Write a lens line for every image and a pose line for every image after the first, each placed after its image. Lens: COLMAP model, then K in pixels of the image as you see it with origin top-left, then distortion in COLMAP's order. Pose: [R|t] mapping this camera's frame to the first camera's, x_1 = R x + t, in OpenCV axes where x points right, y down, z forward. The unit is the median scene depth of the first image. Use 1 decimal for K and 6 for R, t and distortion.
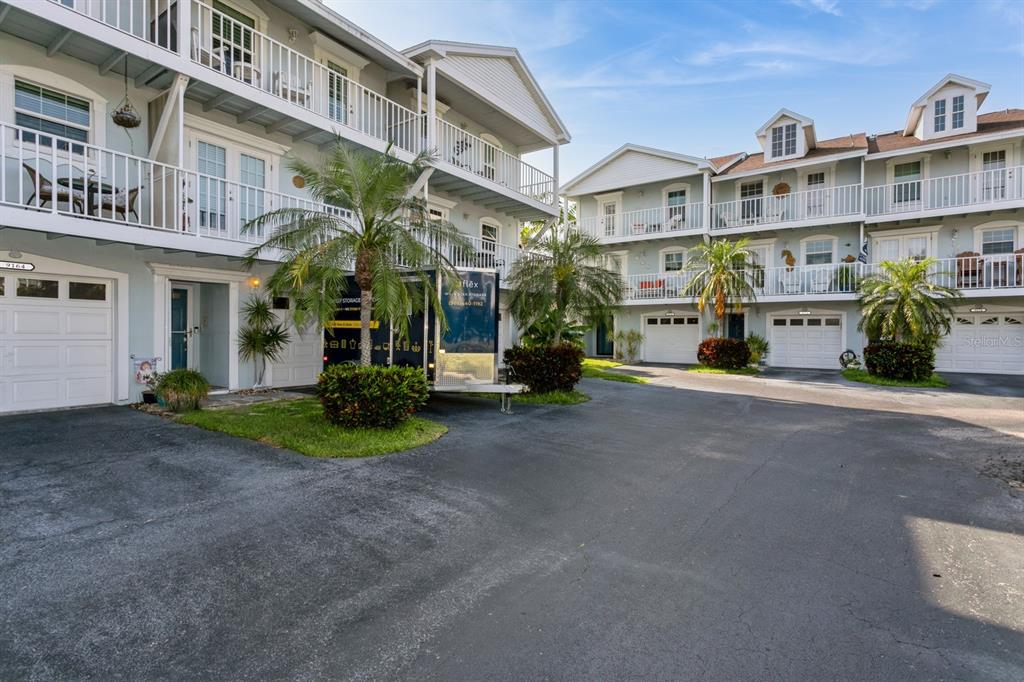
lens RADIAL K [[485.3, 0, 521.6], [0, 485.3, 337.2], [0, 0, 1]] dist [0.005591, 0.000842]
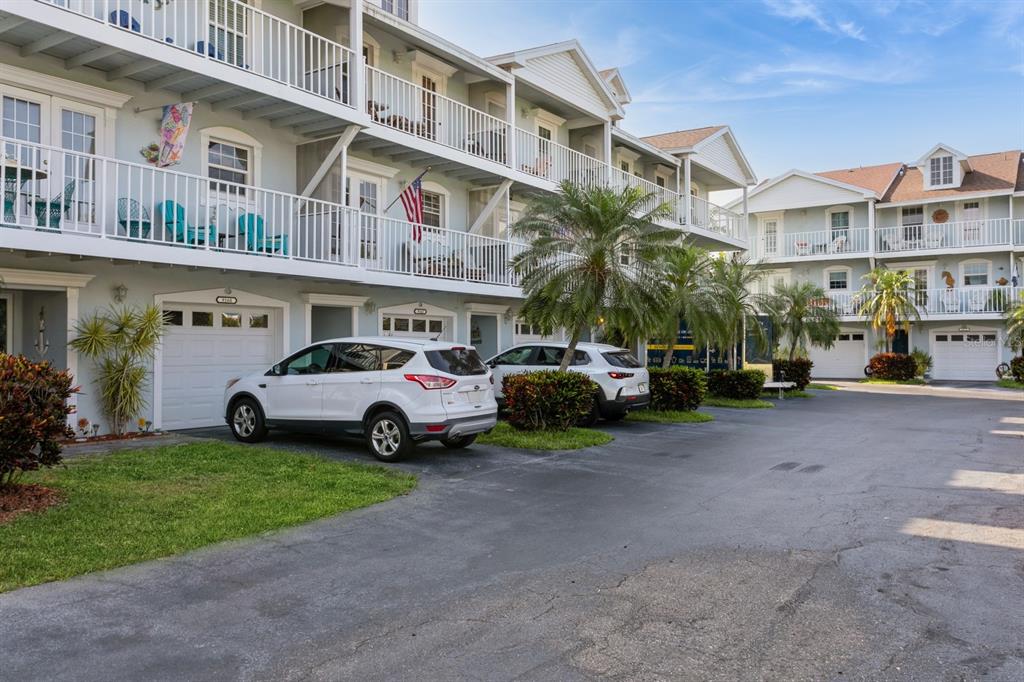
lens RADIAL K [[820.9, 0, 506.6], [0, 820.9, 342.2], [0, 0, 1]] dist [-0.003466, 0.005743]
pose [[0.999919, -0.011635, 0.005082, -0.470633], [0.011724, 0.999774, -0.017753, -0.000792], [-0.004875, 0.017811, 0.999829, -0.865414]]
